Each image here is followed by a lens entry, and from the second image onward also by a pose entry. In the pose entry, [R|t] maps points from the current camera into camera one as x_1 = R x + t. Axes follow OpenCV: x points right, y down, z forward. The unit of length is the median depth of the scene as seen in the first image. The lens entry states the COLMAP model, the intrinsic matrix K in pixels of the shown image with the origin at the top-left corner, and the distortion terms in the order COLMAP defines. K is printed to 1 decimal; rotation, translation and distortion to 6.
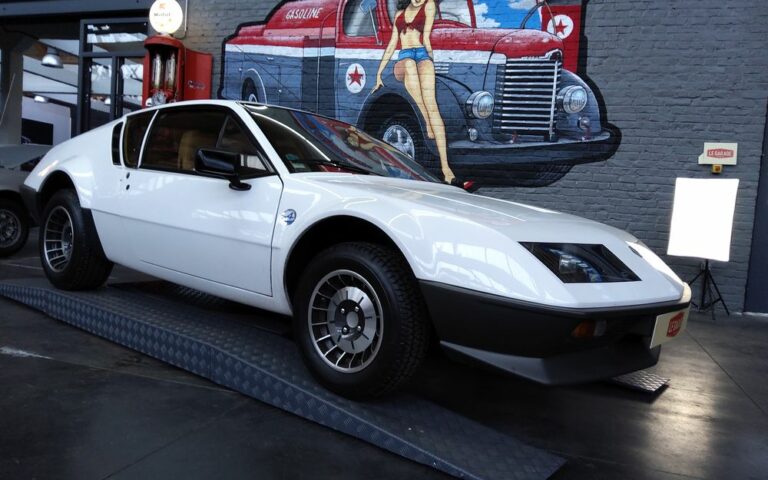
lens RADIAL K [[578.8, 0, 380.8], [0, 578.8, 249.1], [0, 0, 1]] dist [0.044905, -0.096339]
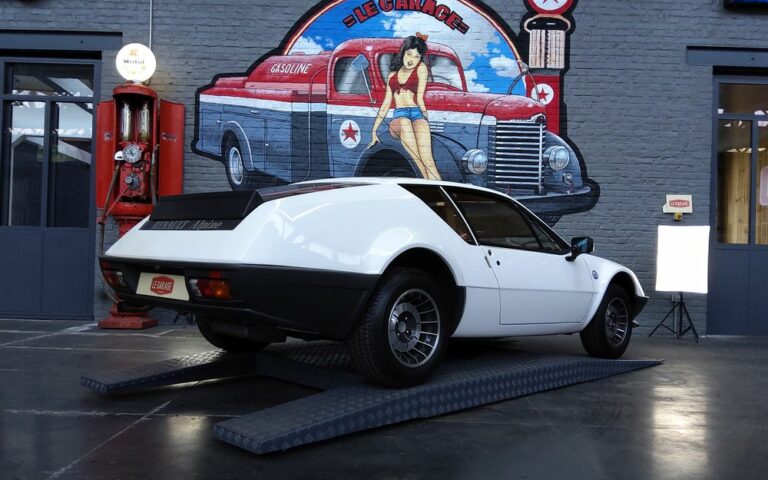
lens RADIAL K [[661.0, 0, 383.9], [0, 661.0, 252.4], [0, 0, 1]] dist [0.081882, -0.142017]
pose [[0.952407, -0.040076, 0.302184, -0.372374], [0.062061, 0.996050, -0.063501, -0.013040], [-0.298446, 0.079233, 0.951132, -0.108087]]
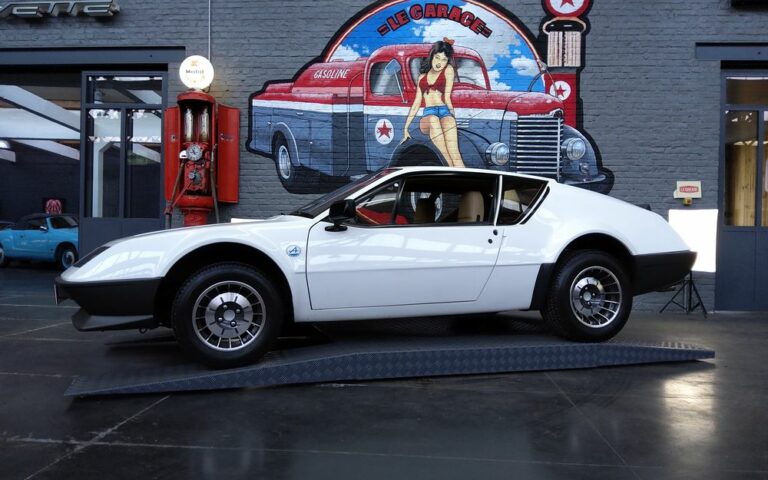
lens RADIAL K [[575.9, 0, 383.7], [0, 575.9, 251.0], [0, 0, 1]] dist [0.061378, -0.103405]
pose [[0.970487, -0.053064, 0.235243, -0.347427], [0.066480, 0.996561, -0.049466, -0.007727], [-0.231809, 0.063645, 0.970677, -0.081002]]
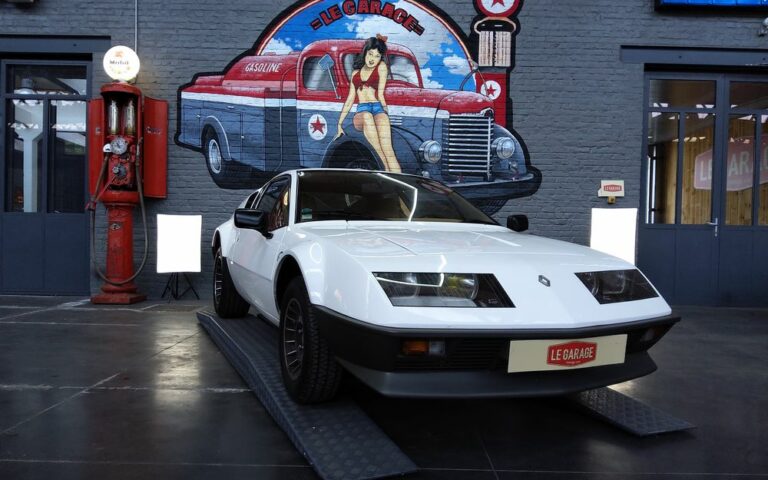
lens RADIAL K [[575.9, 0, 383.7], [0, 575.9, 251.0], [0, 0, 1]] dist [0.061378, -0.103405]
pose [[0.951036, -0.056619, 0.303851, -0.296878], [0.068733, 0.997204, -0.029313, -0.015731], [-0.301341, 0.048762, 0.952269, -0.095919]]
